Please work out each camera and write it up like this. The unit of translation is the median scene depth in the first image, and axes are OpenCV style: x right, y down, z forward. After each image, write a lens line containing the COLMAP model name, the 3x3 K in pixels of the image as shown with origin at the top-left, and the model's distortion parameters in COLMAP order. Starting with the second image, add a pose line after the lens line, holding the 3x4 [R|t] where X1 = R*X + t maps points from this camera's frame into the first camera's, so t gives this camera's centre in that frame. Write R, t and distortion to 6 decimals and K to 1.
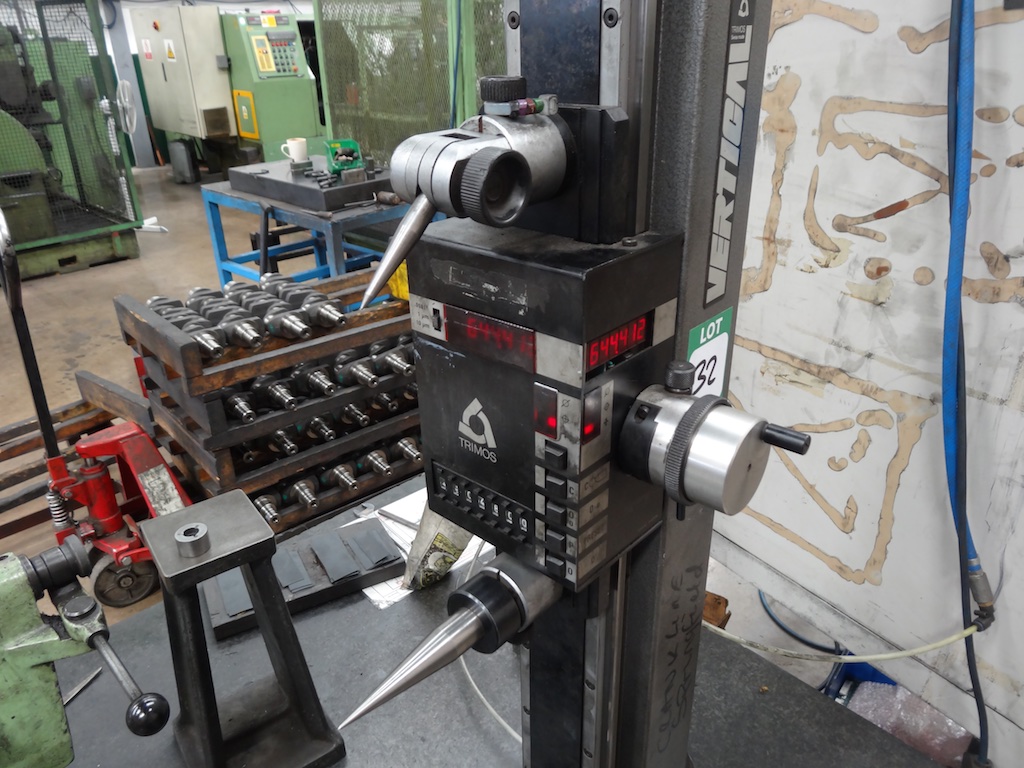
lens RADIAL K [[747.2, 0, 512.8], [0, 747.2, 385.9], [0, 0, 1]] dist [0.002642, -0.015948]
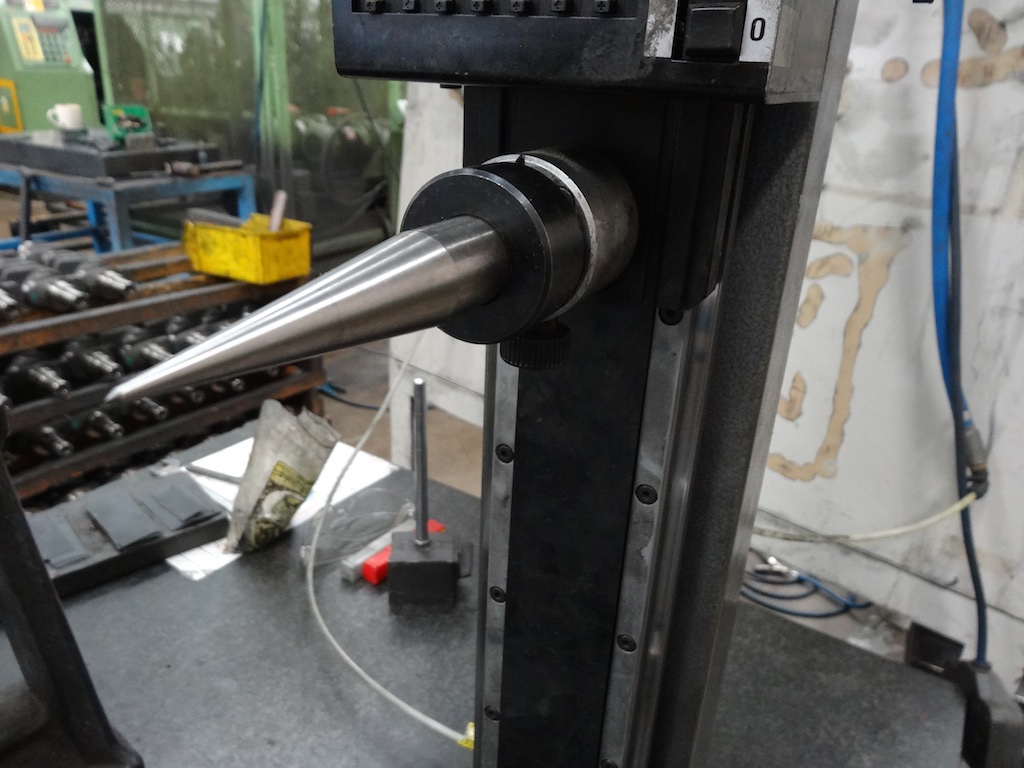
lens RADIAL K [[747.2, 0, 513.4], [0, 747.2, 382.0], [0, 0, 1]] dist [0.002642, -0.015948]
pose [[0.968897, -0.032242, 0.245354, -0.053844], [0.043793, 0.998167, -0.041767, 0.160171], [-0.243558, 0.051213, 0.968533, 0.240205]]
